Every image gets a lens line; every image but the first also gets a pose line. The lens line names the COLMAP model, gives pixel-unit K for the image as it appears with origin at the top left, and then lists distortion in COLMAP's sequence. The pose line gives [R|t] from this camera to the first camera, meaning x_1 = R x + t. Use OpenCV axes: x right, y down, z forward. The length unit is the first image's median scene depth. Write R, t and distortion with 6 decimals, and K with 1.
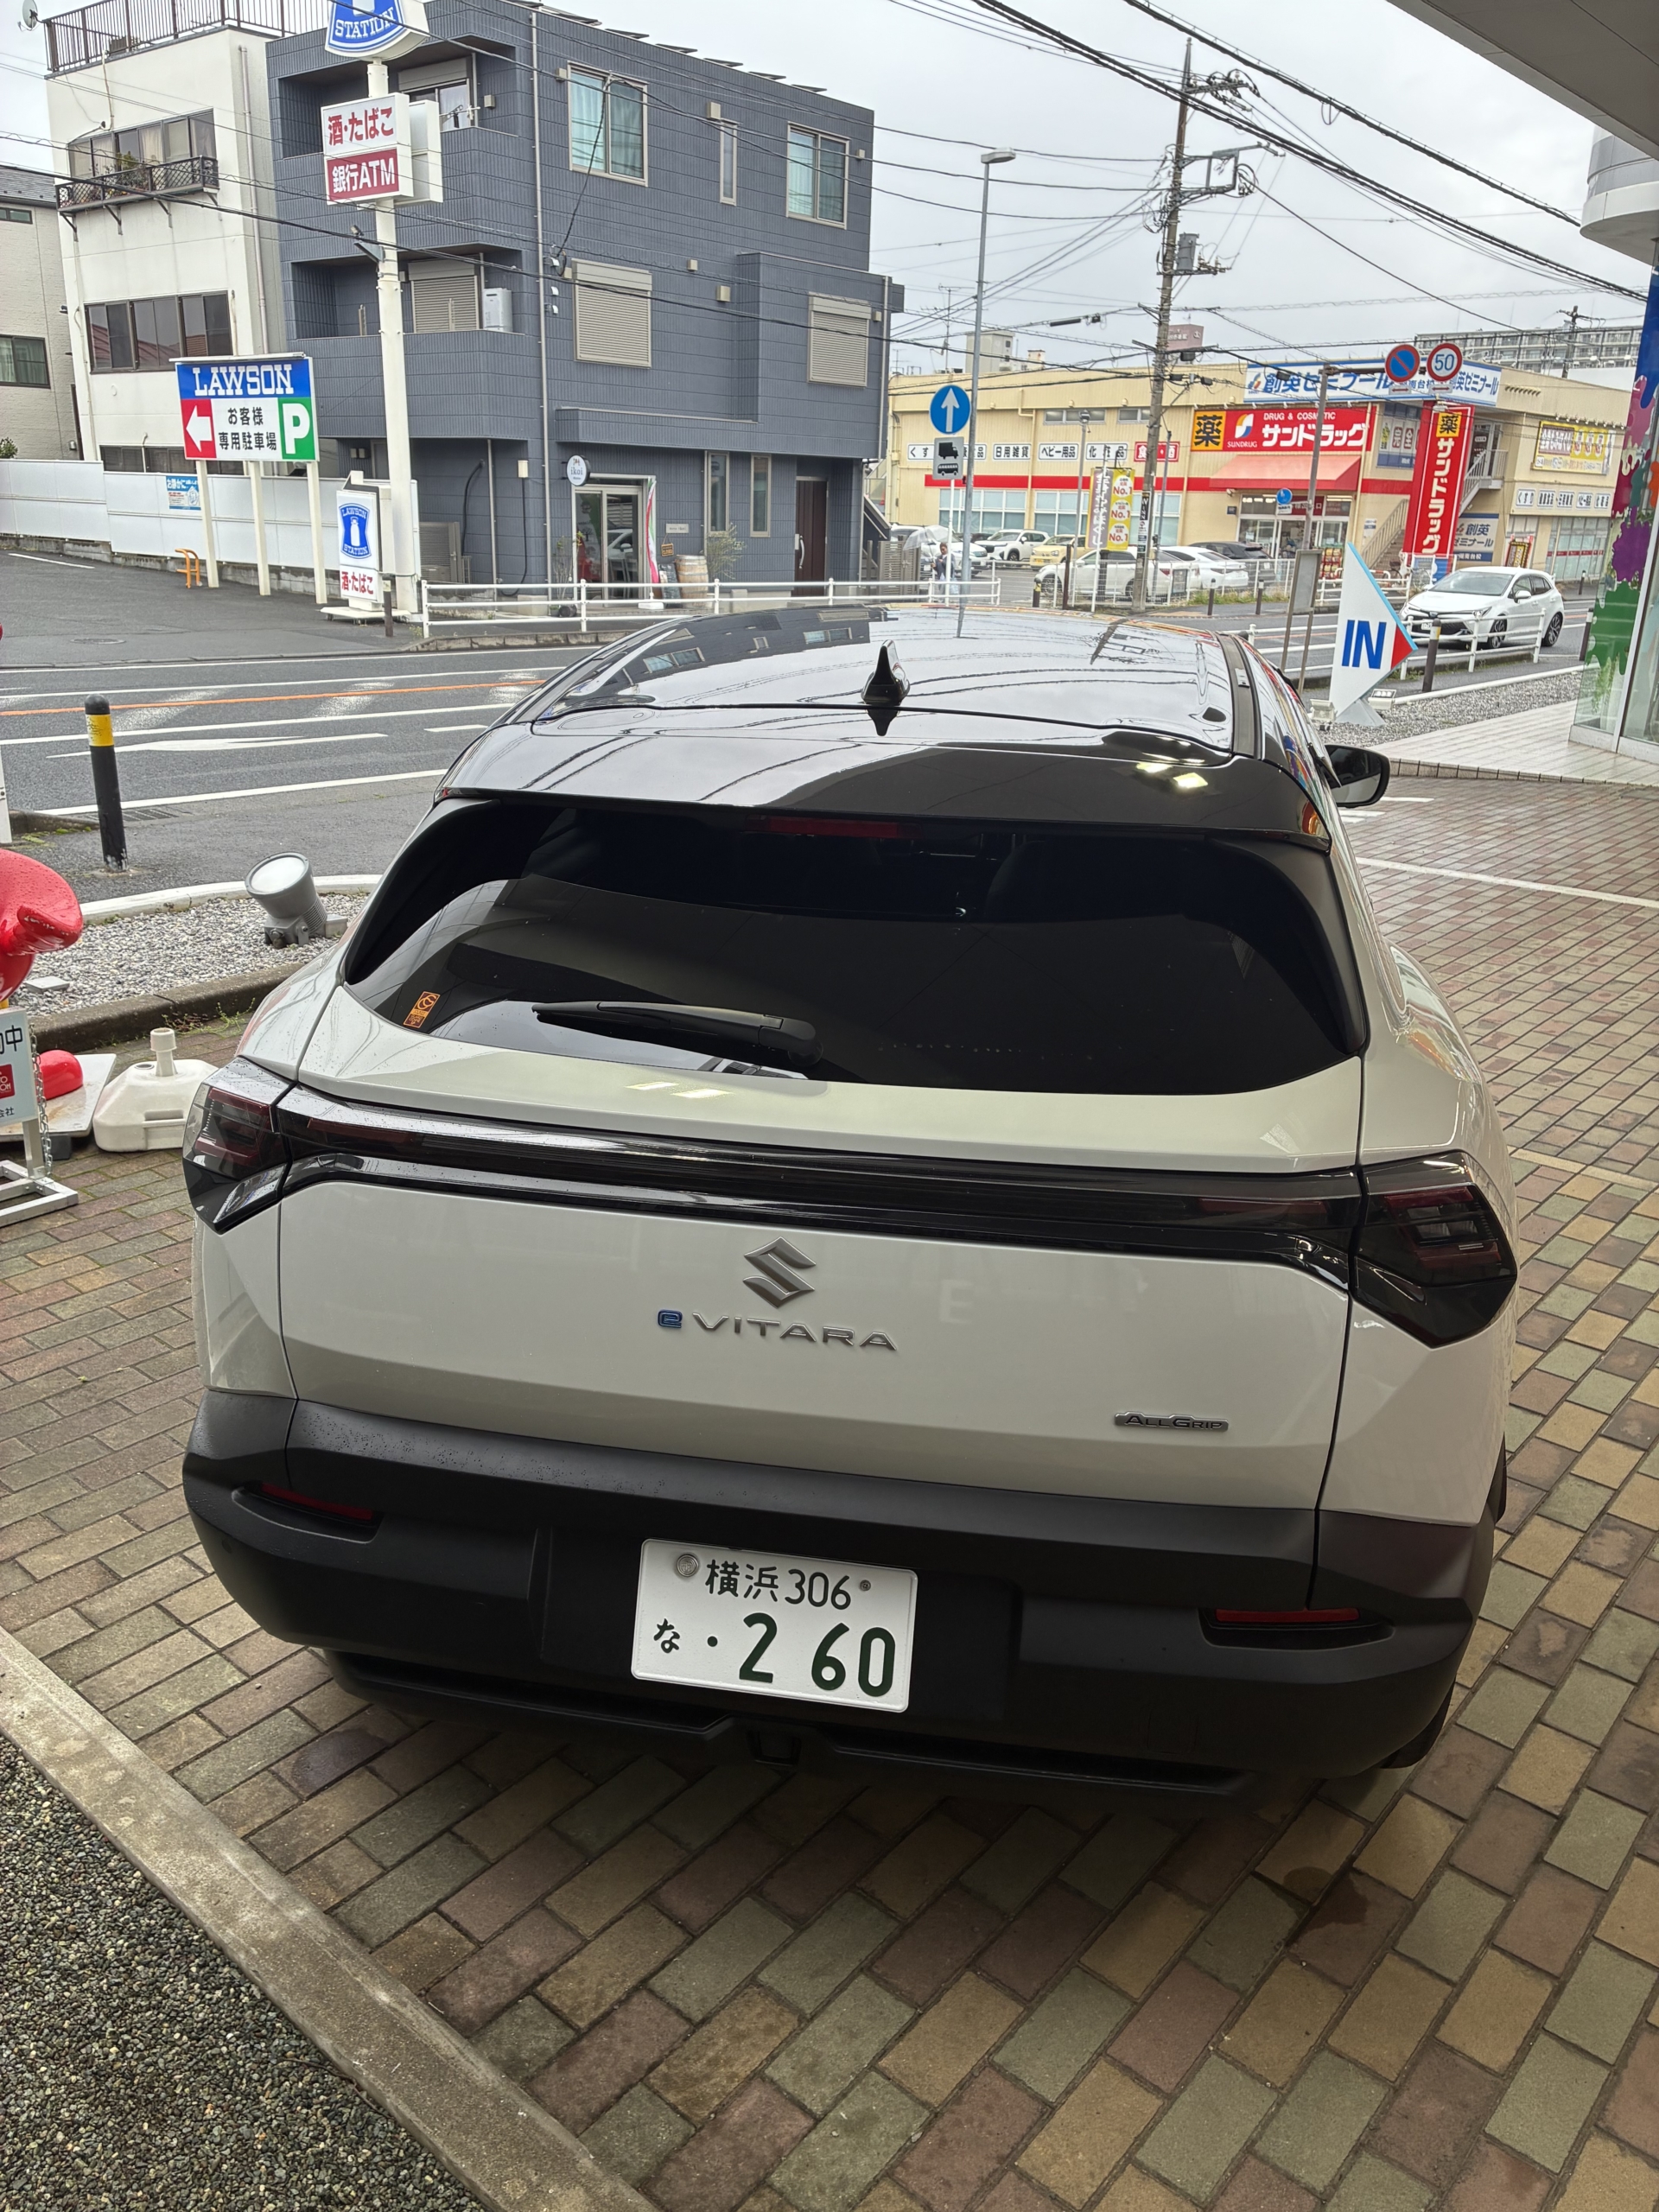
lens RADIAL K [[1671.1, 0, 832.8], [0, 1671.1, 1053.7], [0, 0, 1]] dist [0.171261, -0.323826]
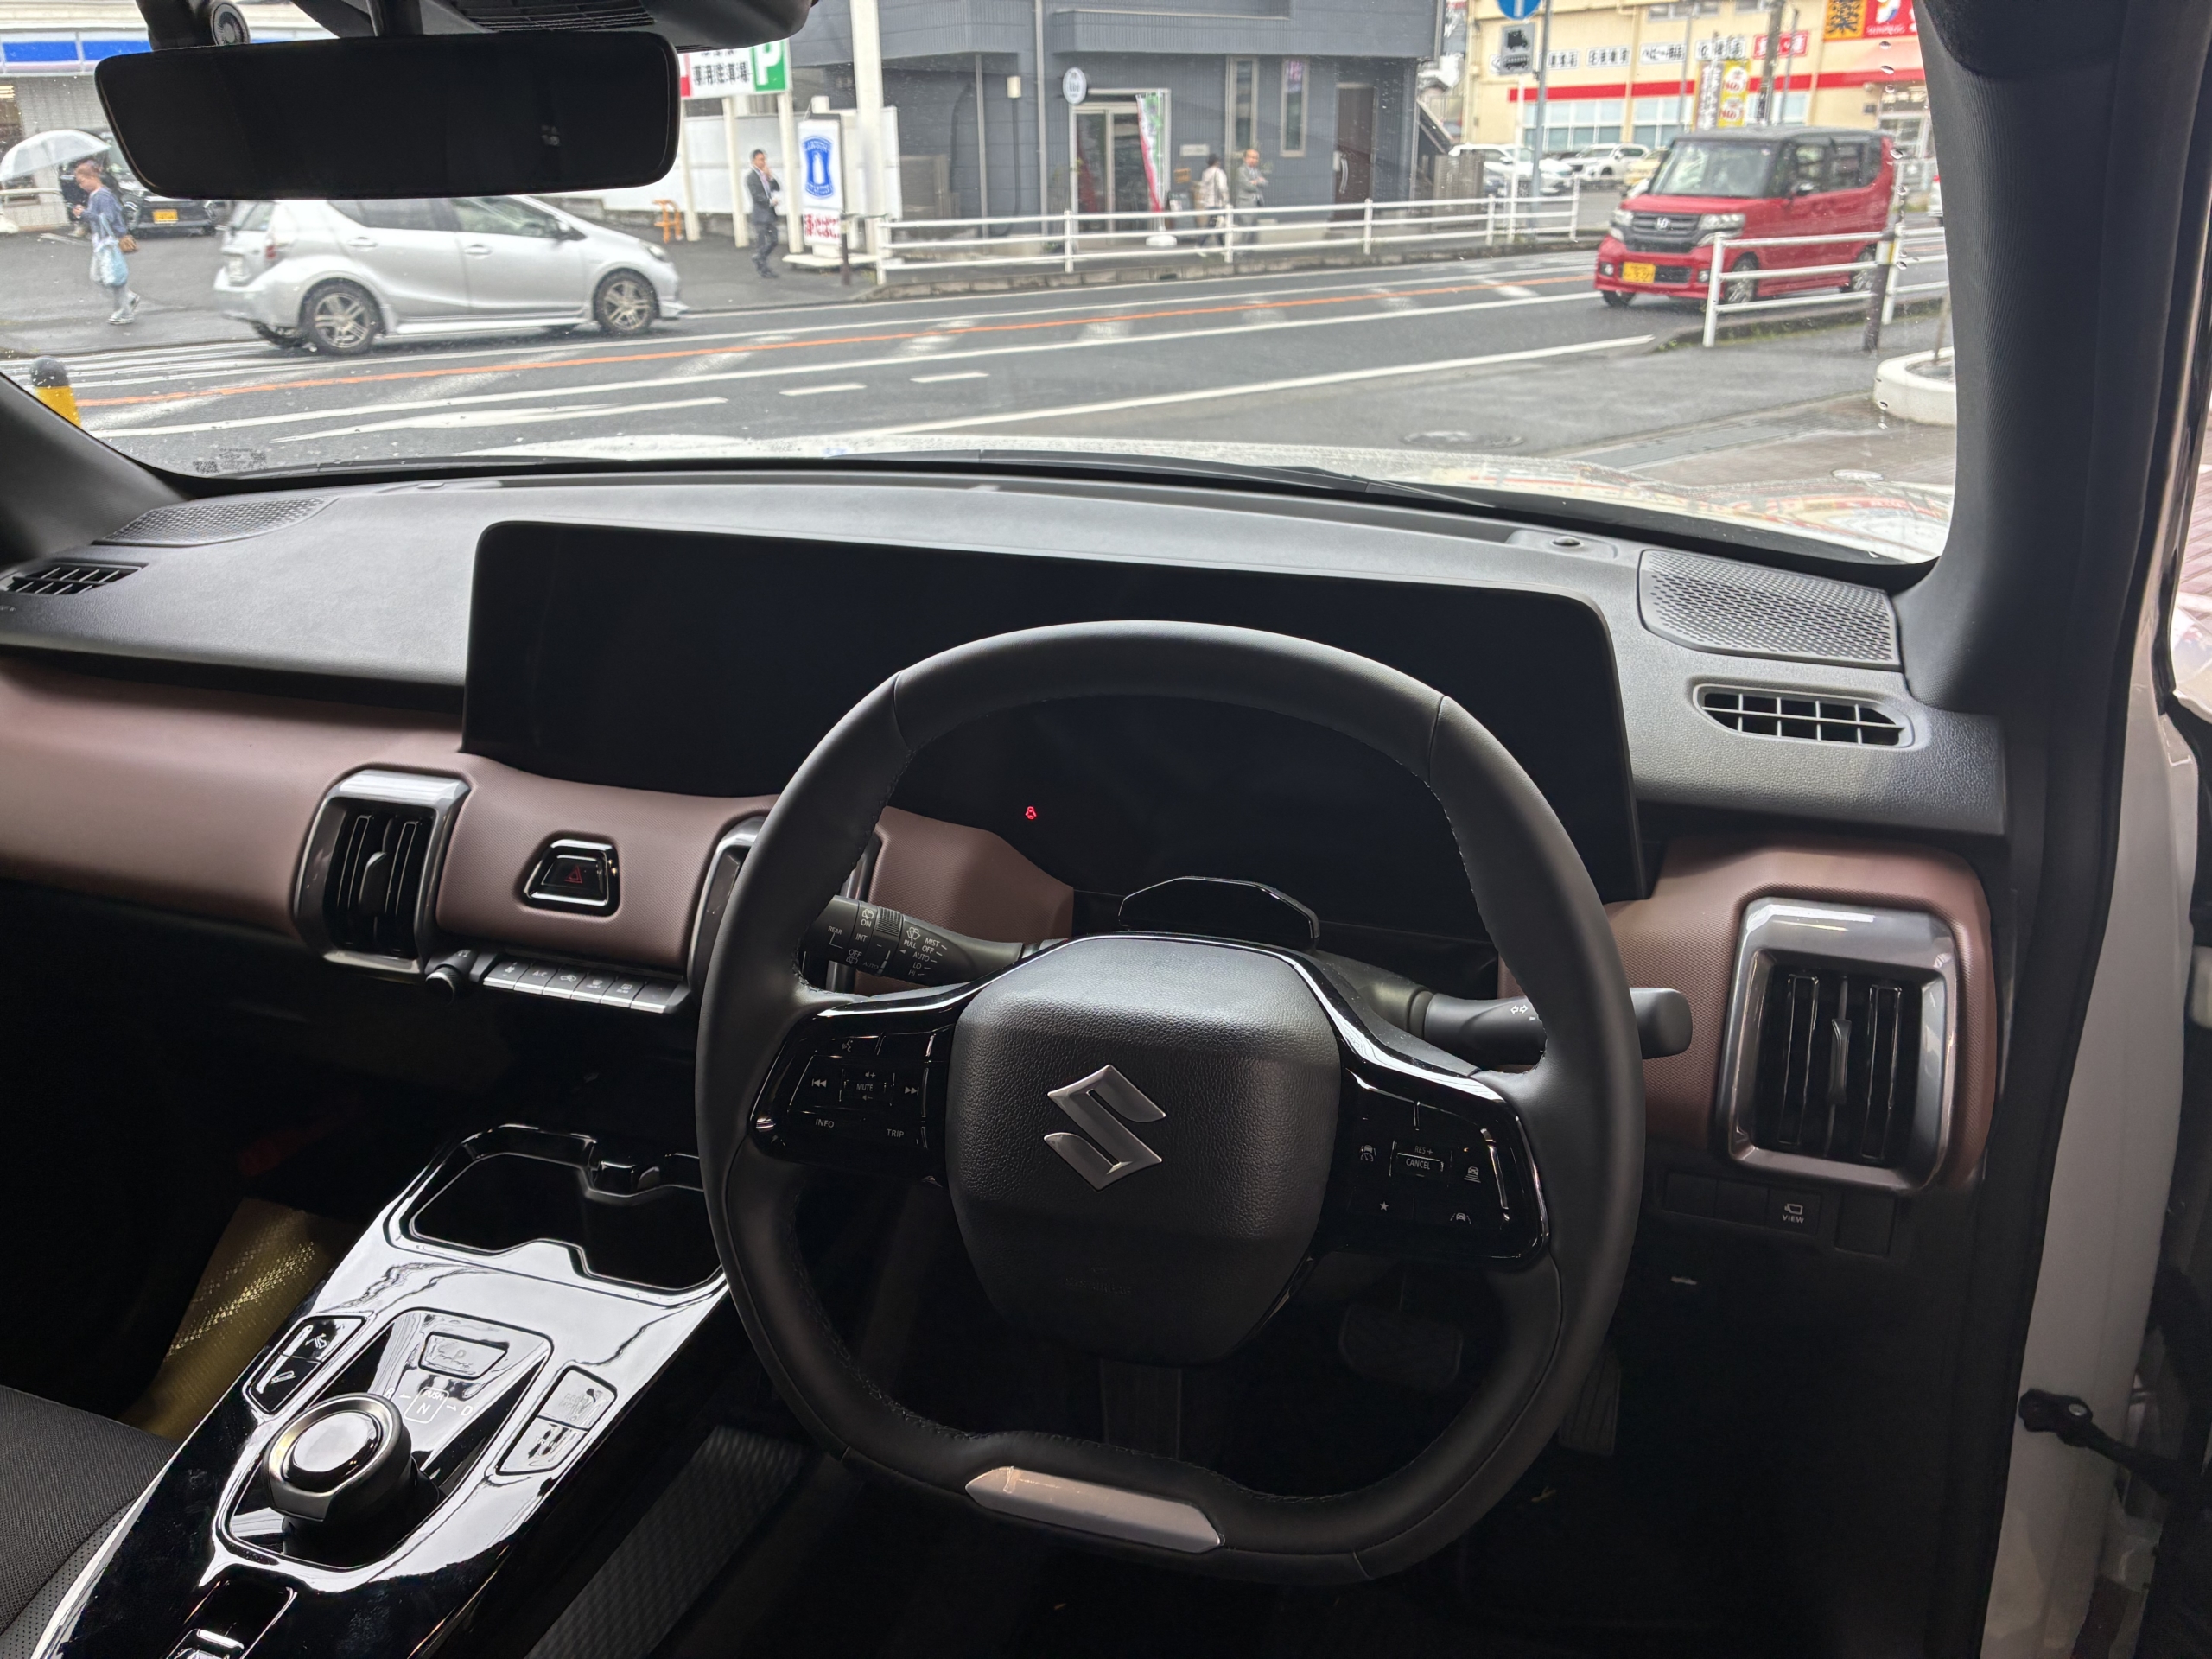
lens RADIAL K [[1660.9, 0, 1106.0], [0, 1660.9, 829.5], [0, 0, 1]] dist [0.015018, 0.003855]
pose [[0.983464, 0.026271, -0.179189, 0.027327], [-0.012830, 0.997043, 0.075762, -0.026140], [0.180649, -0.072210, 0.980893, 0.131125]]
